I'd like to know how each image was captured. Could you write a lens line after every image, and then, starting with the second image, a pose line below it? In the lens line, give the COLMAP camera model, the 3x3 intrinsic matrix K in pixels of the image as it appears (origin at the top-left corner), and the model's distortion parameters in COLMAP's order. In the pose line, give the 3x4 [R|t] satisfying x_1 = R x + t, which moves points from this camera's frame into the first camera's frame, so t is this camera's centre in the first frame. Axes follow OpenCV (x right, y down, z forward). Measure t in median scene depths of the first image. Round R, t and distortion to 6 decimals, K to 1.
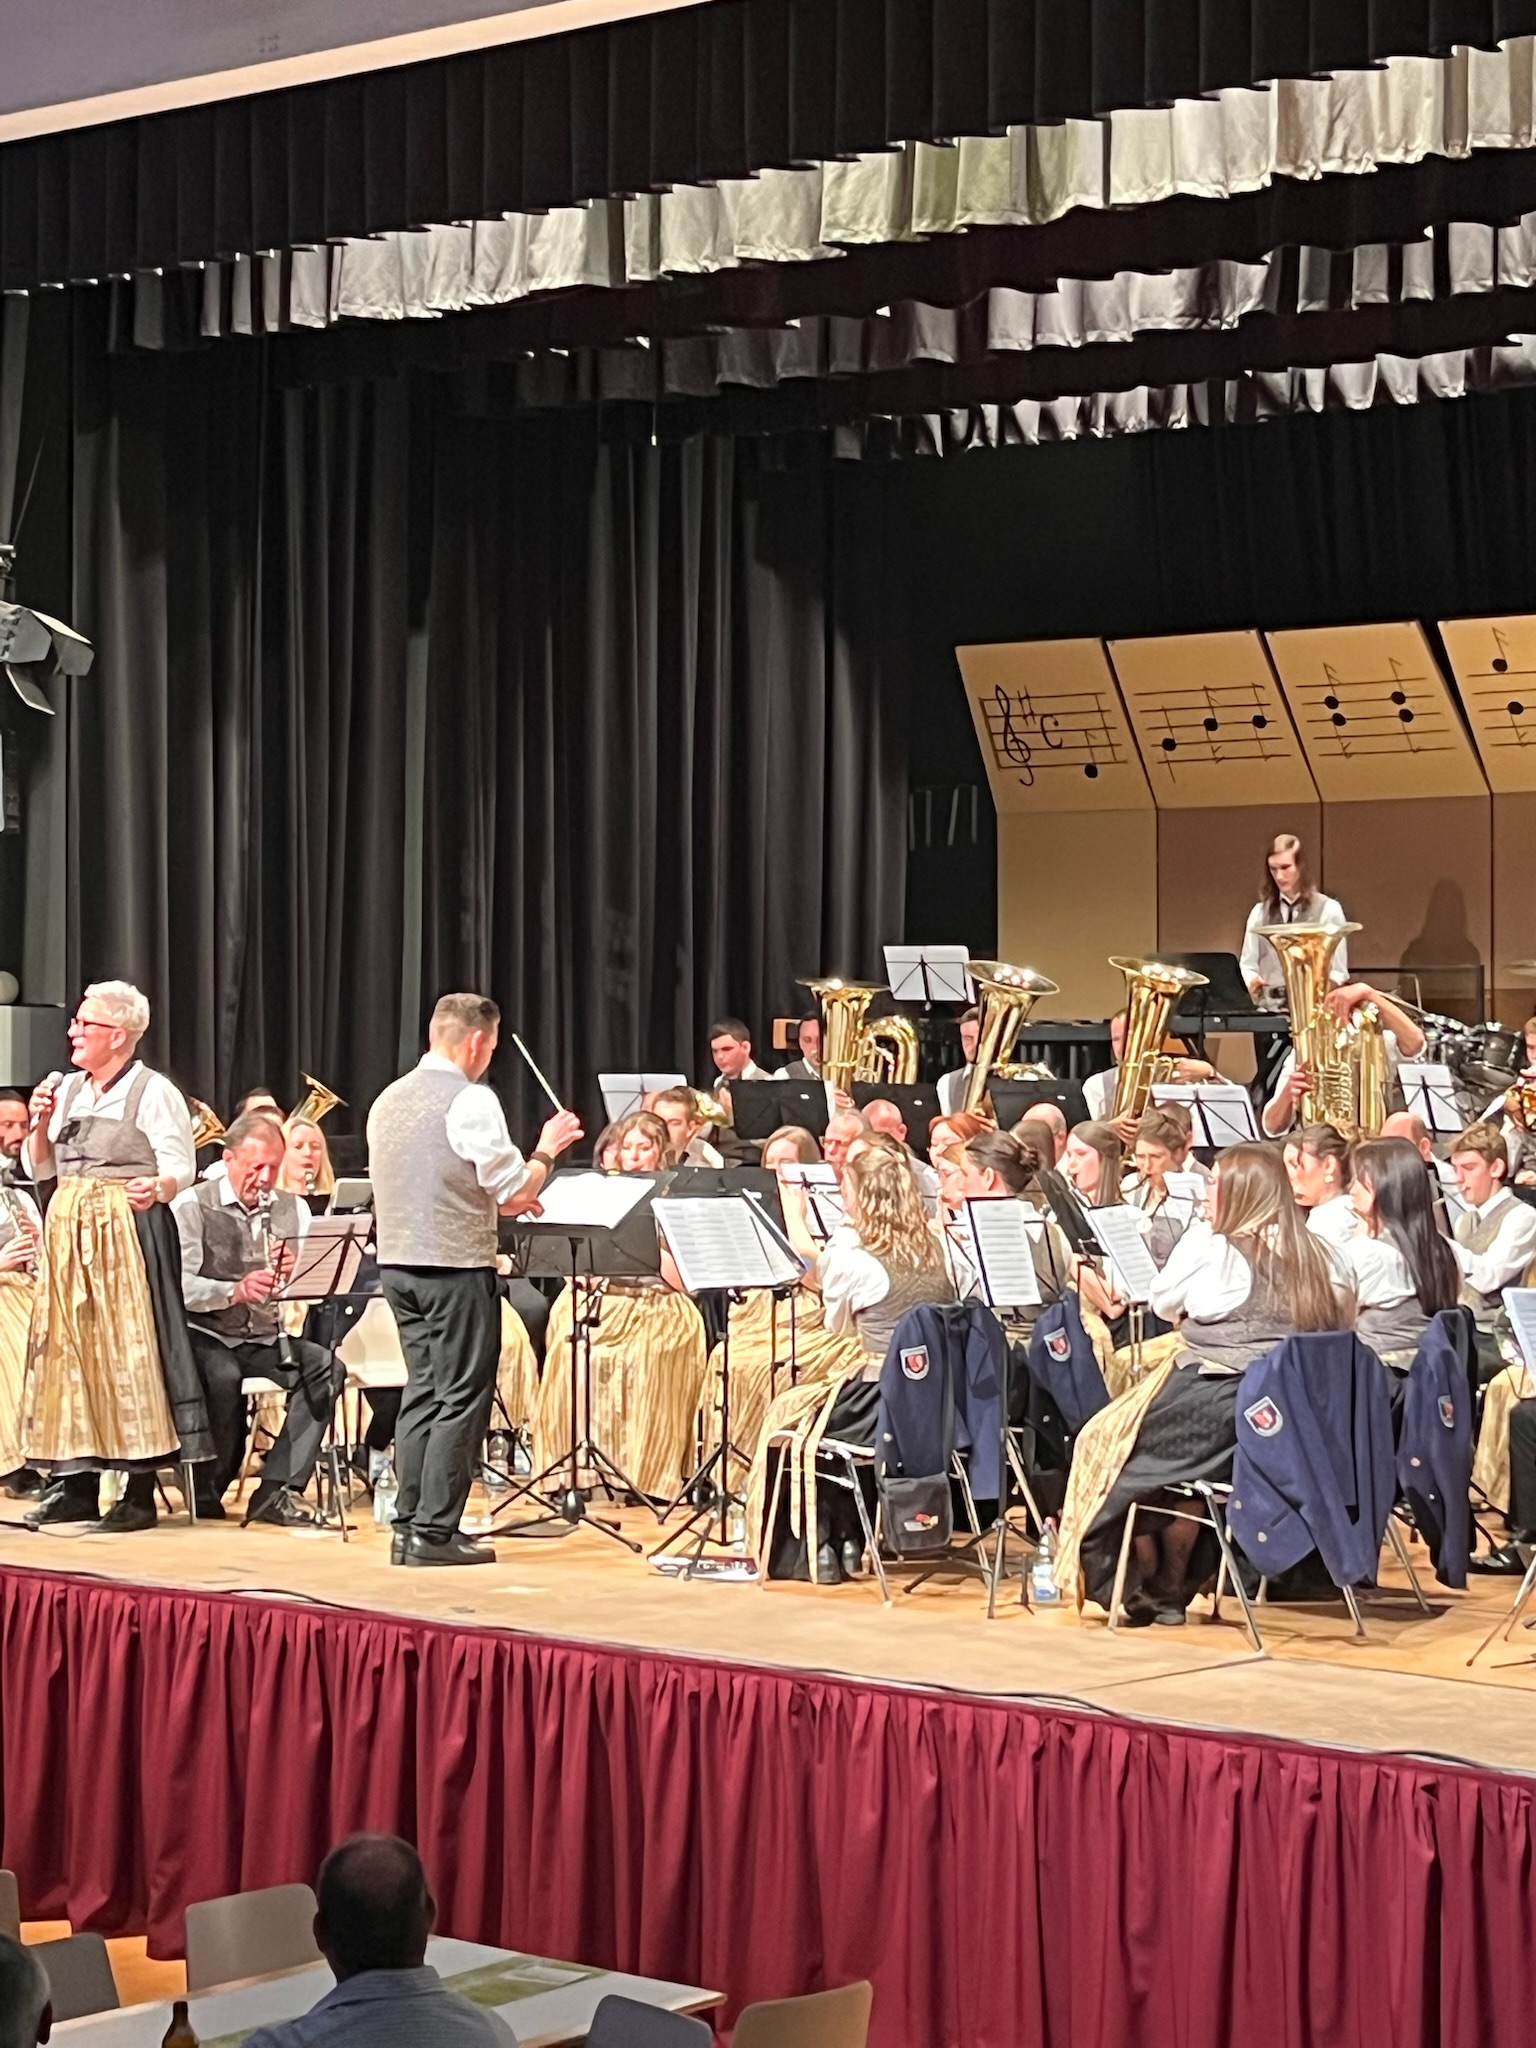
lens RADIAL K [[4299.5, 0, 768.0], [0, 4299.5, 1024.0], [0, 0, 1]] dist [0.314749, -0.709363]
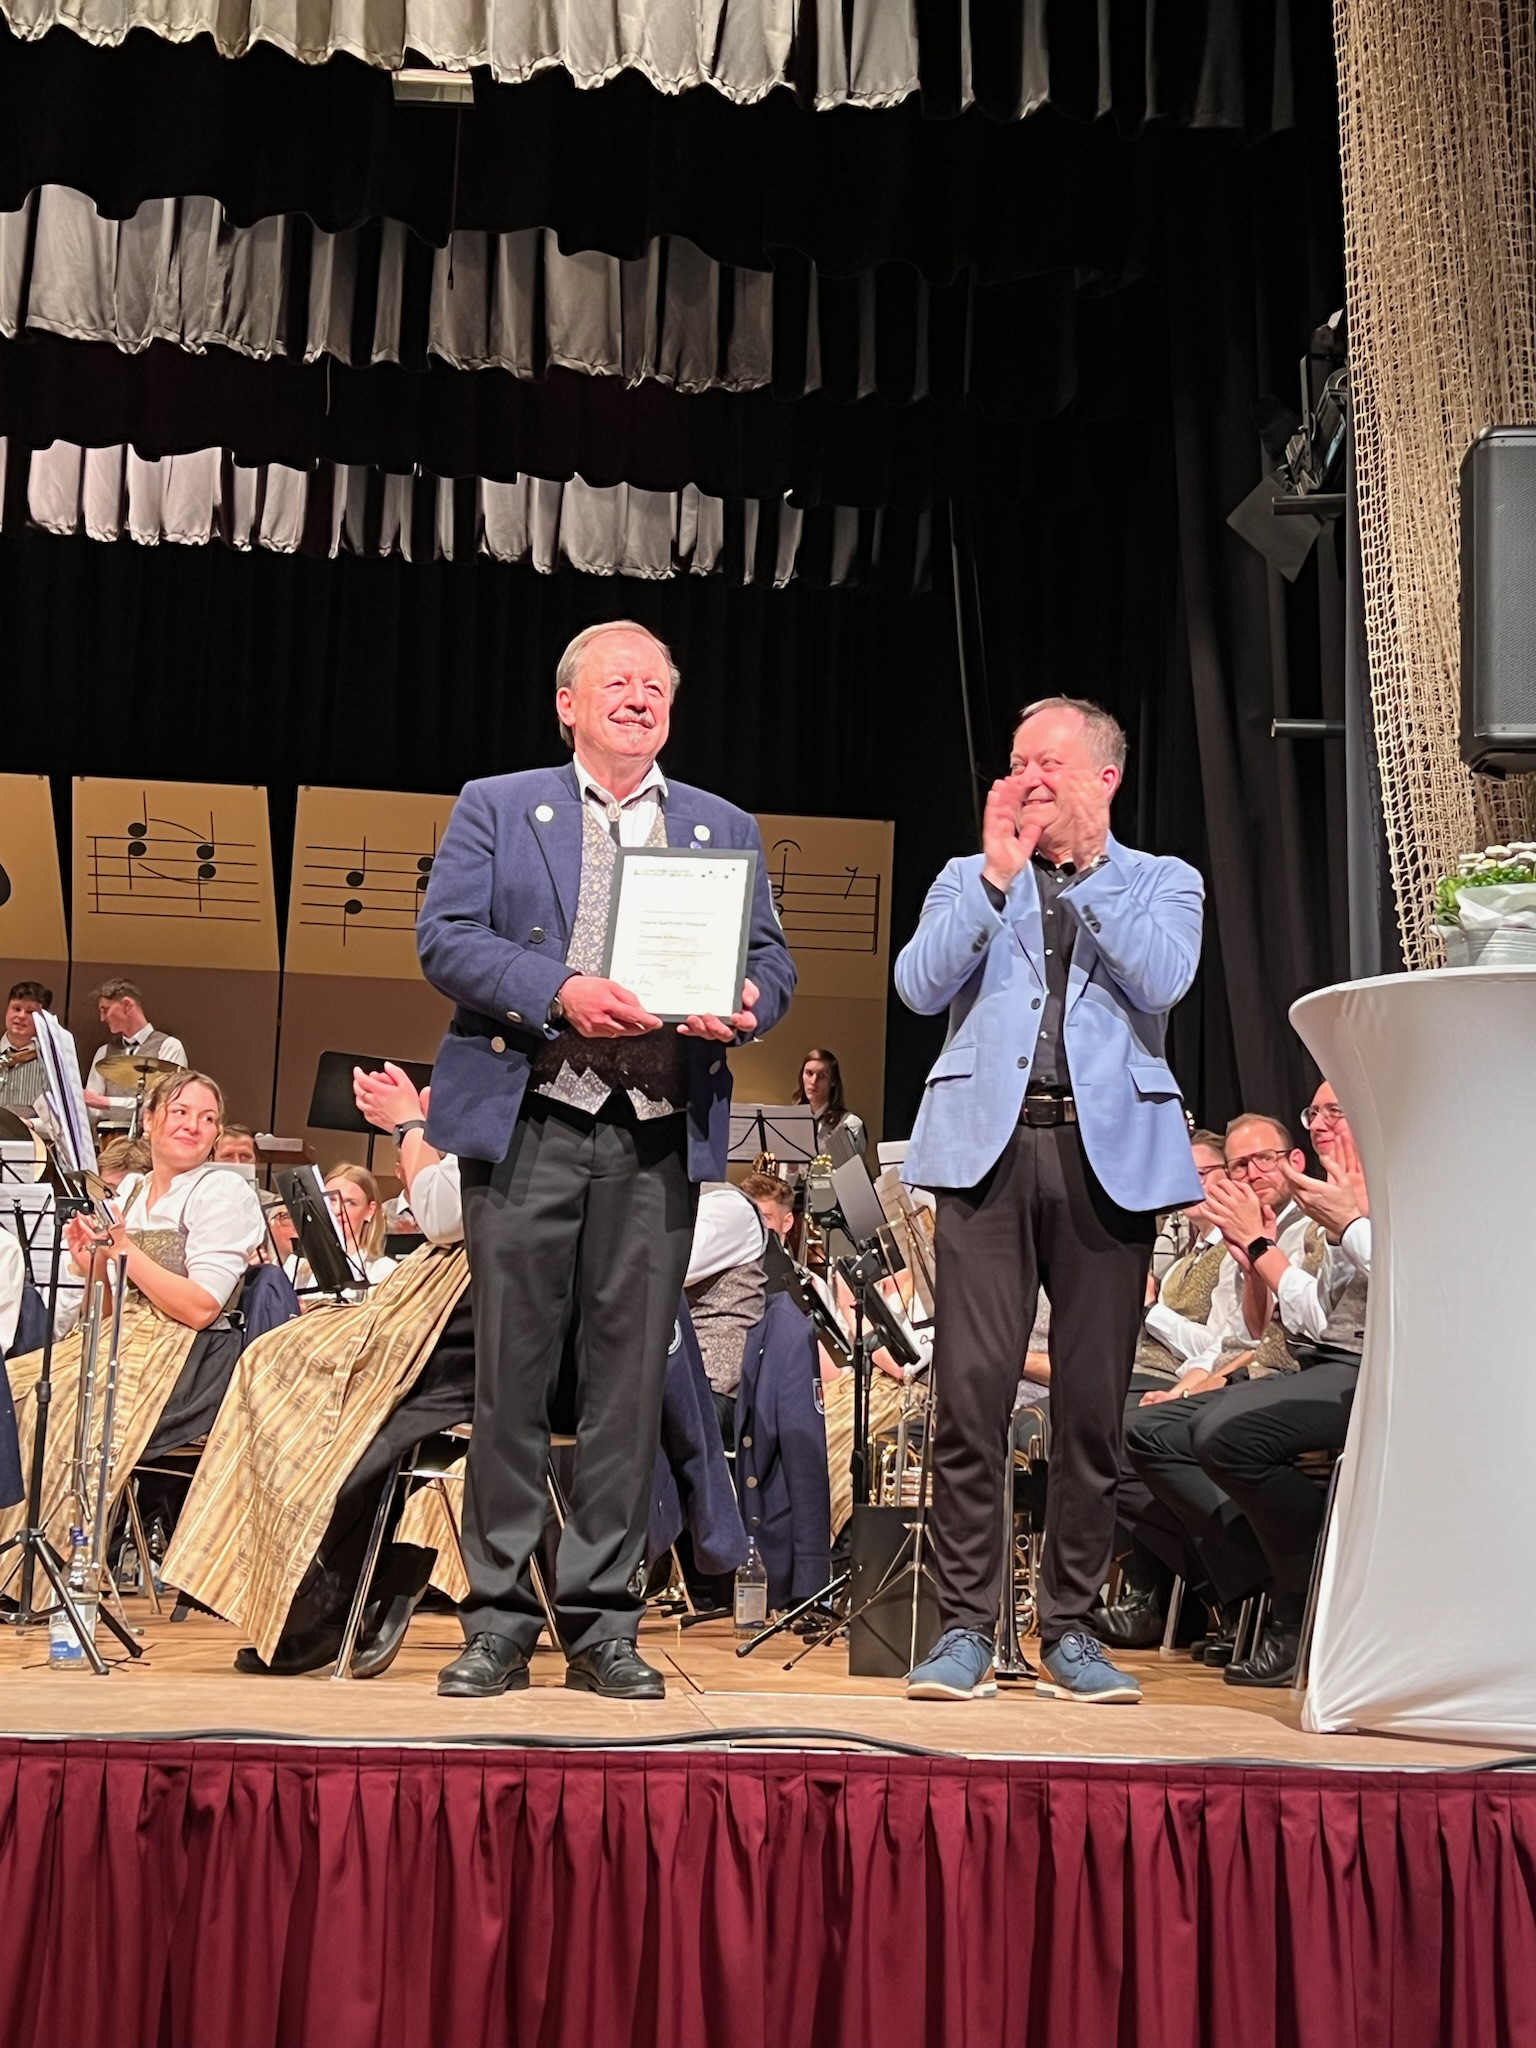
lens RADIAL K [[2679.2, 0, 784.5], [0, 2679.2, 1028.3], [0, 0, 1]] dist [0.178197, -0.531386]
pose [[0.675404, 0.140213, 0.723995, -0.119639], [-0.028588, 0.985999, -0.164285, 0.076515], [-0.736893, 0.090261, 0.669956, 0.473396]]
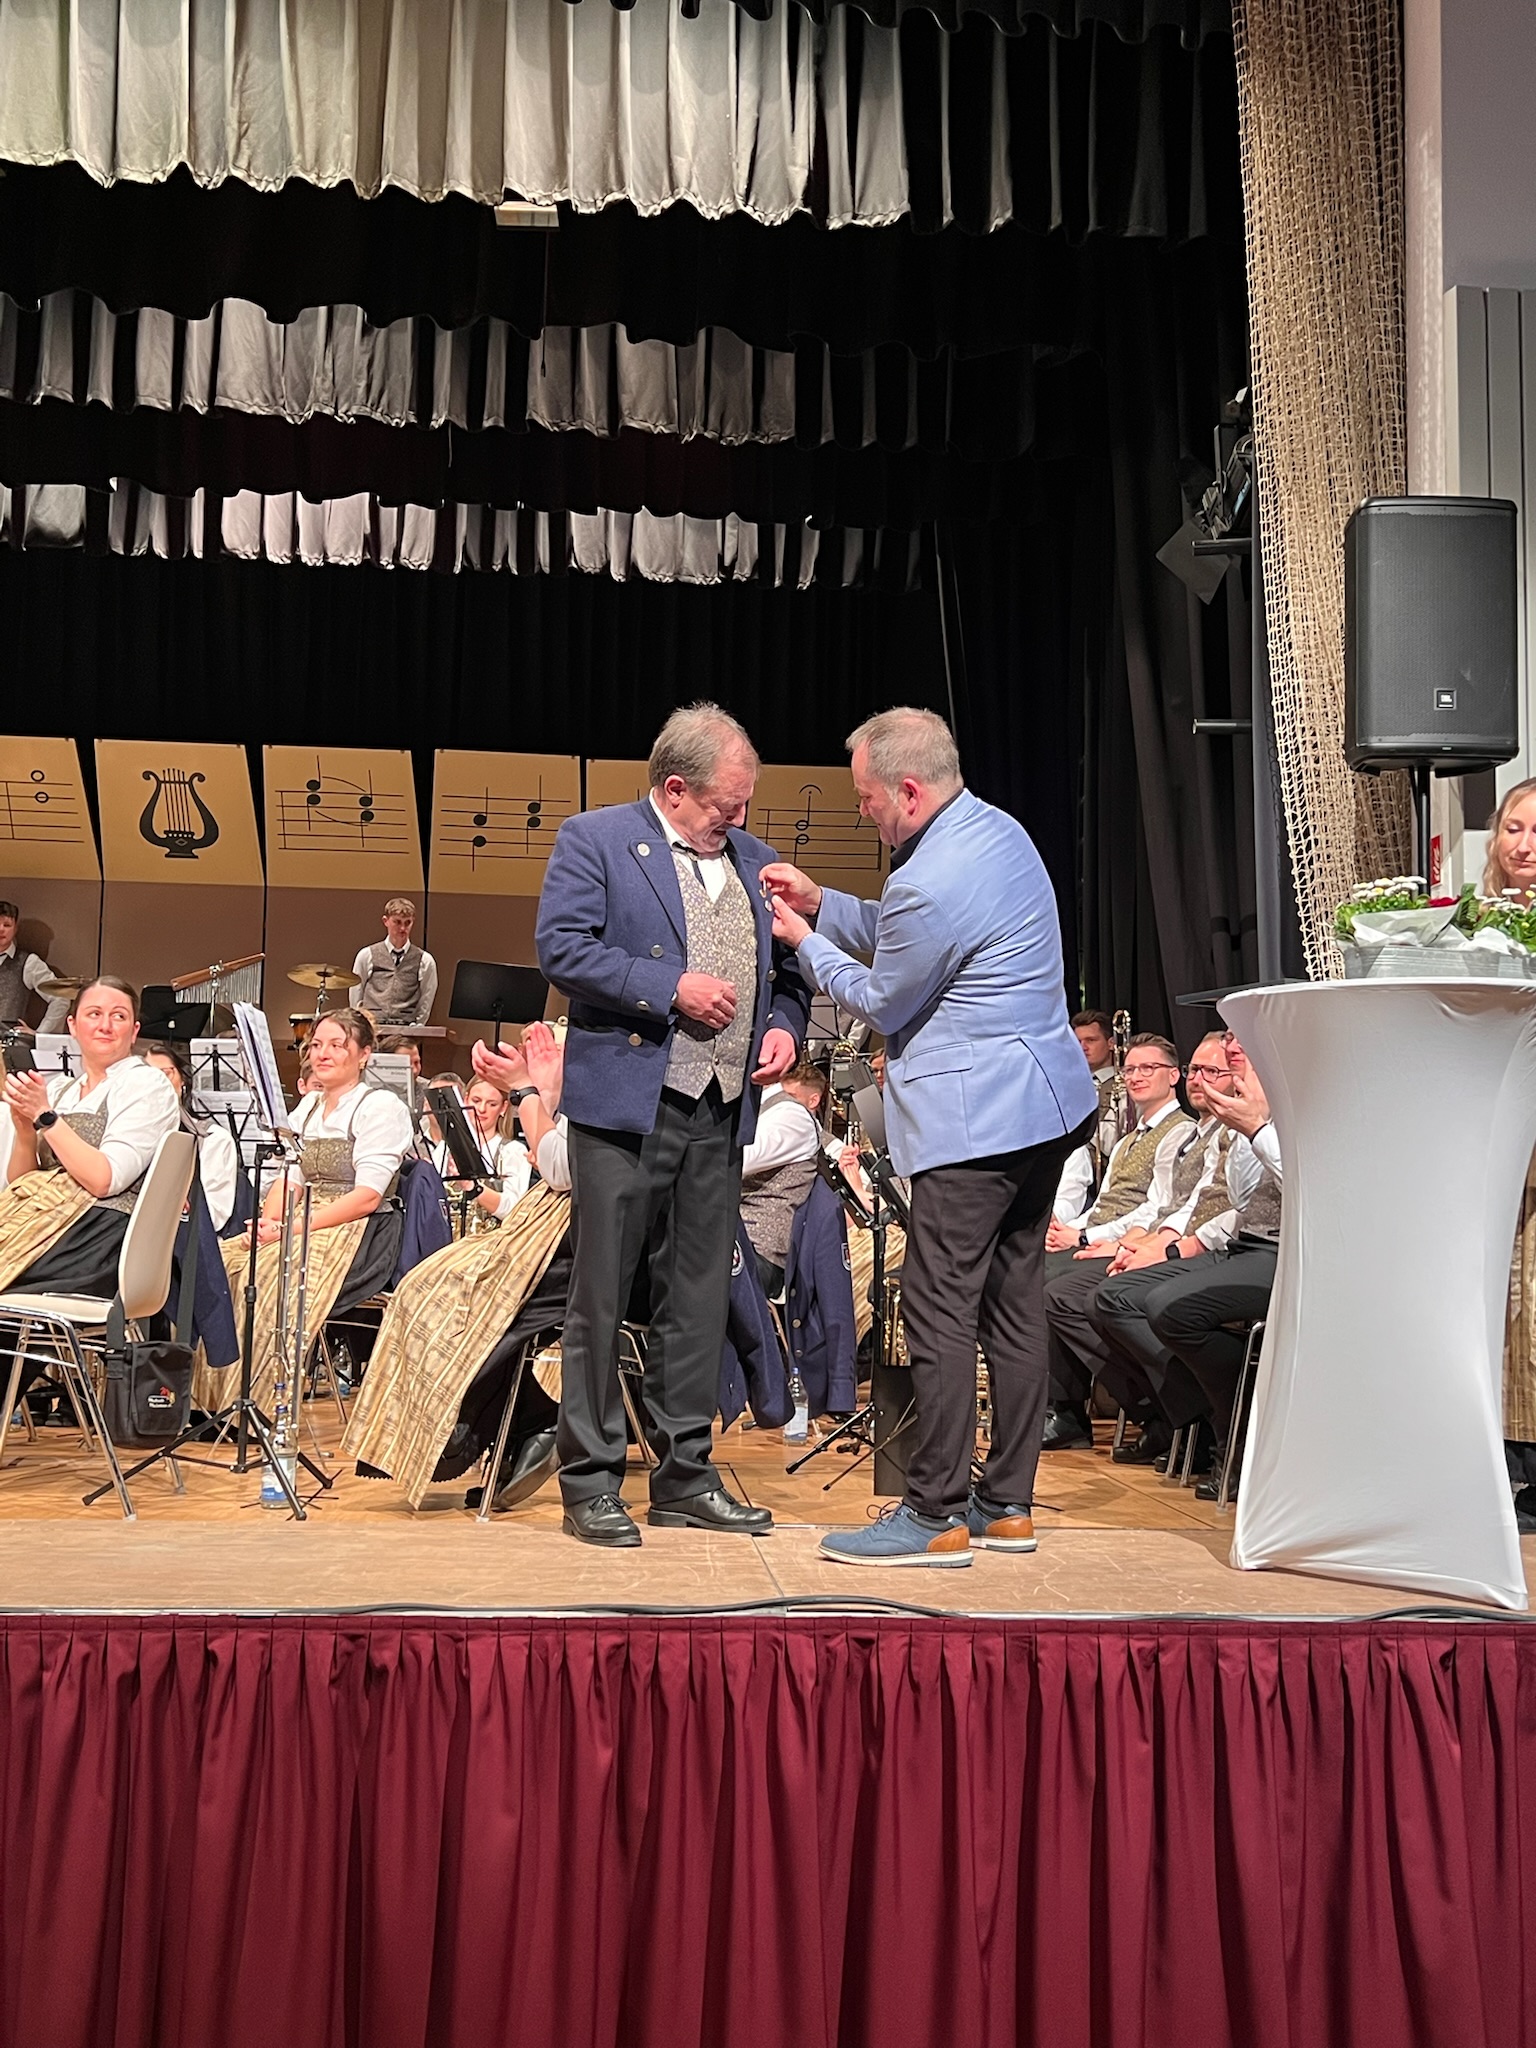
lens RADIAL K [[2037.1, 0, 768.0], [0, 2037.1, 1024.0], [0, 0, 1]] dist [0.148065, -0.367733]
pose [[0.691723, 0.087361, 0.716859, -0.115917], [-0.016416, 0.994302, -0.105331, 0.060563], [-0.721976, 0.061092, 0.689216, 0.478842]]
